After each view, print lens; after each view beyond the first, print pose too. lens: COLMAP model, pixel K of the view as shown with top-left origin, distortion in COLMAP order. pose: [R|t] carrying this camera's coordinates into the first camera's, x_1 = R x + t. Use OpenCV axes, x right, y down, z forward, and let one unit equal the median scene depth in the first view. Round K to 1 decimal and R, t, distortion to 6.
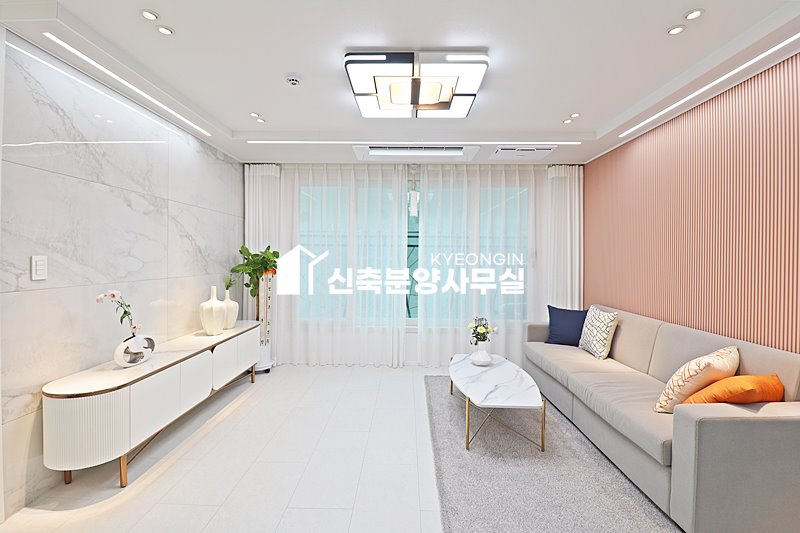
lens RADIAL K [[373.5, 0, 400.6], [0, 373.5, 259.0], [0, 0, 1]] dist [0.000867, -0.012806]
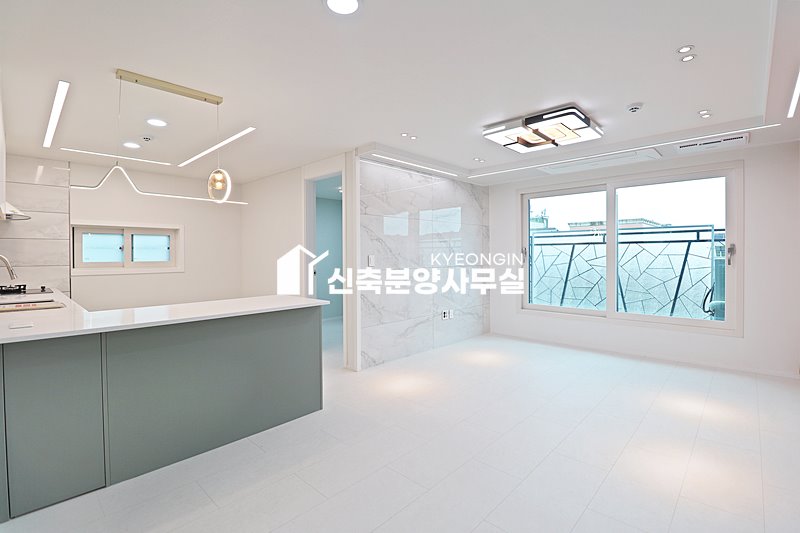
lens RADIAL K [[370.3, 0, 400.7], [0, 370.3, 259.5], [0, 0, 1]] dist [0.001901, -0.013733]
pose [[0.739261, -0.005724, -0.673395, 0.335609], [0.010400, 0.999942, 0.002918, 0.008913], [0.673339, -0.009161, 0.739277, -0.279052]]
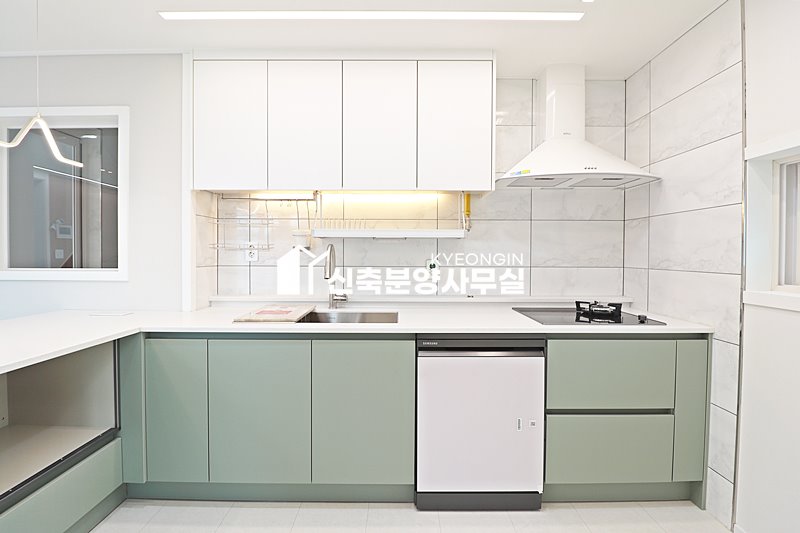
lens RADIAL K [[375.7, 0, 402.6], [0, 375.7, 261.4], [0, 0, 1]] dist [-0.000943, -0.014597]
pose [[-0.999561, -0.016879, -0.024364, -0.913780], [-0.017446, 0.999578, 0.023238, 0.001704], [0.023962, 0.023653, -0.999433, 0.342229]]
